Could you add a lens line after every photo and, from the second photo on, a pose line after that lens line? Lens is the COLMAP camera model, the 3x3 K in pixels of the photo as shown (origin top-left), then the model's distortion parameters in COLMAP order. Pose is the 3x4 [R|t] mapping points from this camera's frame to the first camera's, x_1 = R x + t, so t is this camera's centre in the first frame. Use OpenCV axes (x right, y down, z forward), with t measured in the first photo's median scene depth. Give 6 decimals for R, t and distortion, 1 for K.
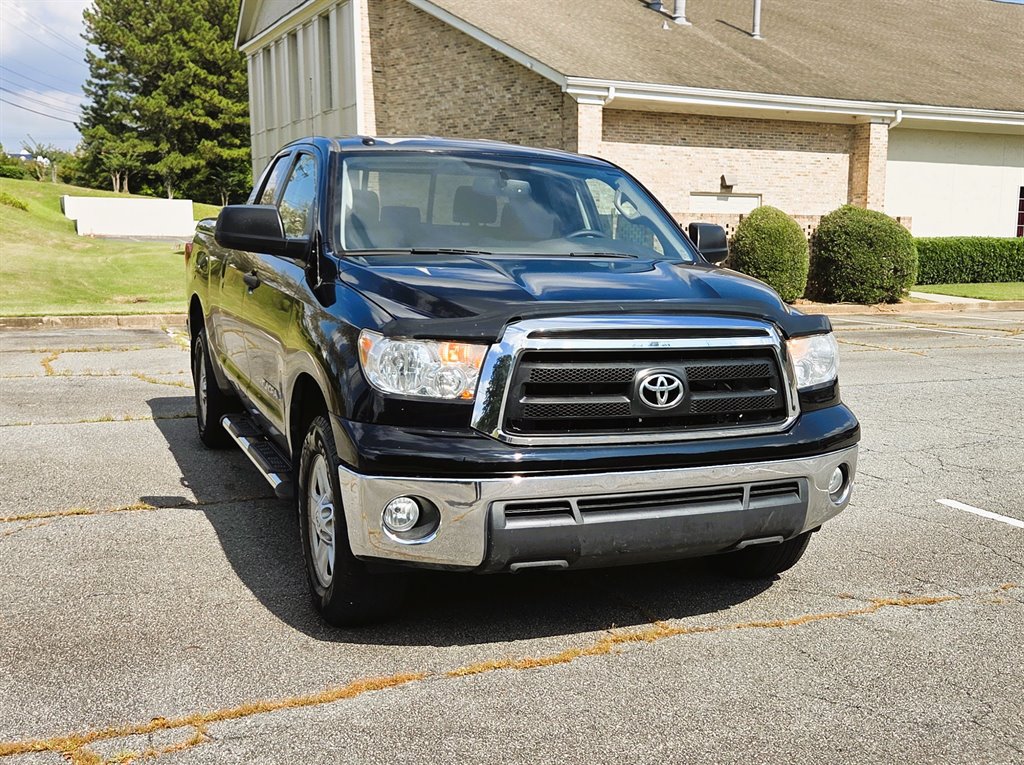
lens RADIAL K [[1218.3, 0, 602.7], [0, 1218.3, 403.9], [0, 0, 1]] dist [0.083863, 0.000000]
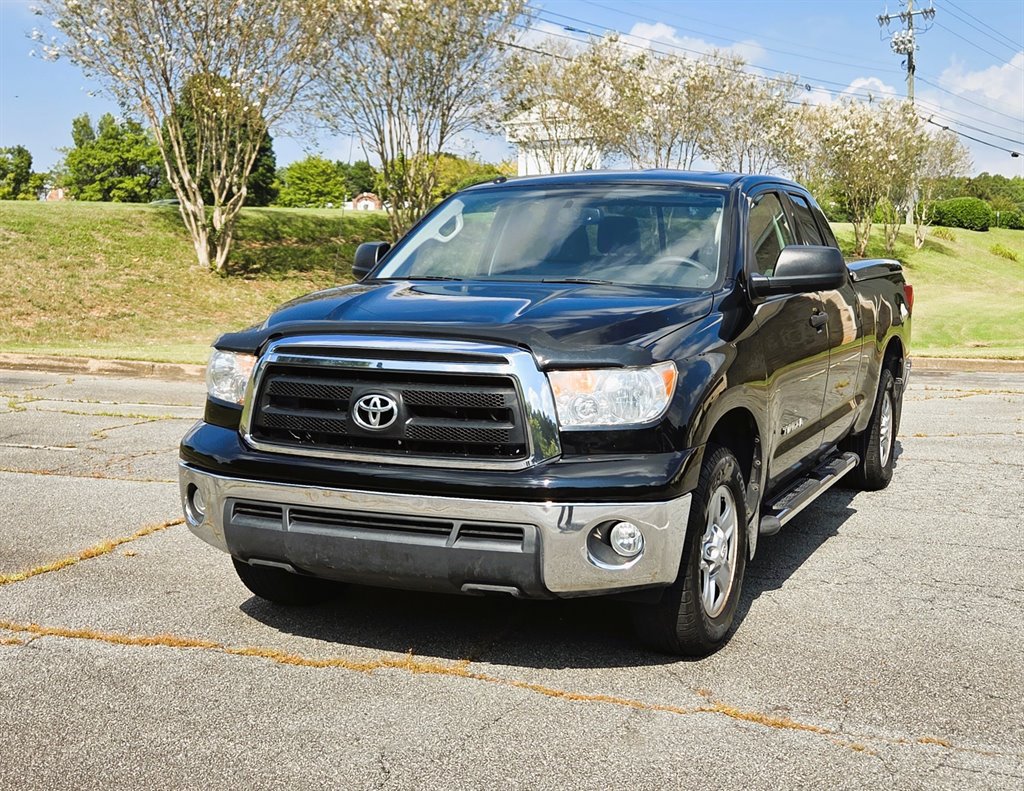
lens RADIAL K [[1261.1, 0, 578.1], [0, 1261.1, 391.0], [0, 0, 1]] dist [0.052622, 0.000000]
pose [[0.677876, 0.056701, -0.732986, 0.161831], [-0.095450, 0.995370, -0.011276, -0.005618], [0.728954, 0.077608, 0.680150, 0.074541]]
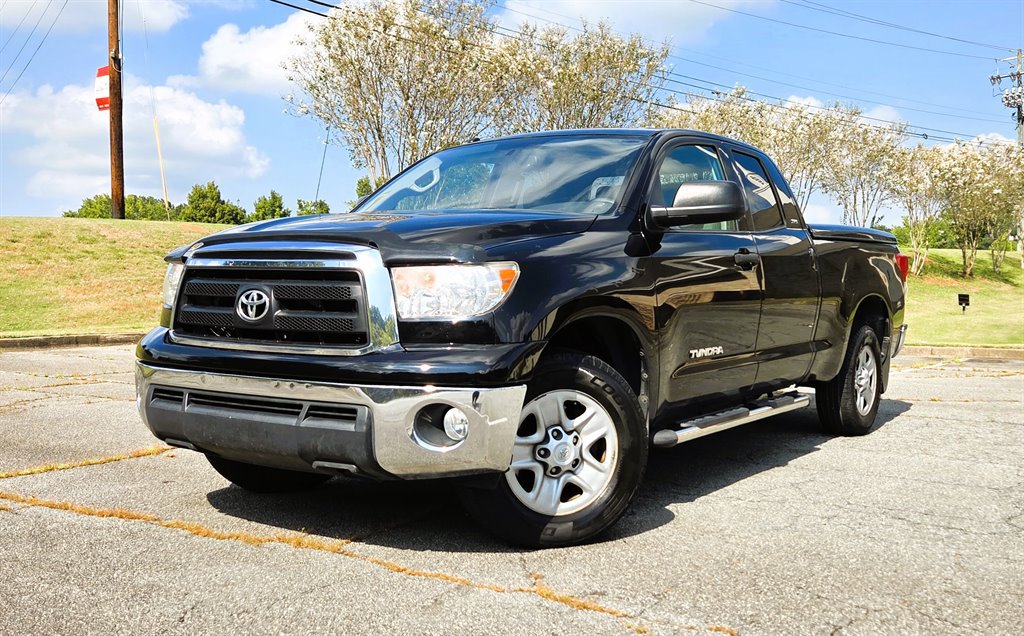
lens RADIAL K [[1007.3, 0, 538.0], [0, 1007.3, 318.3], [0, 0, 1]] dist [0.038223, 0.000000]
pose [[0.517106, 0.011546, -0.855843, 0.172403], [-0.122579, 0.990601, -0.060699, 0.004464], [0.847098, 0.136296, 0.513661, 0.132758]]
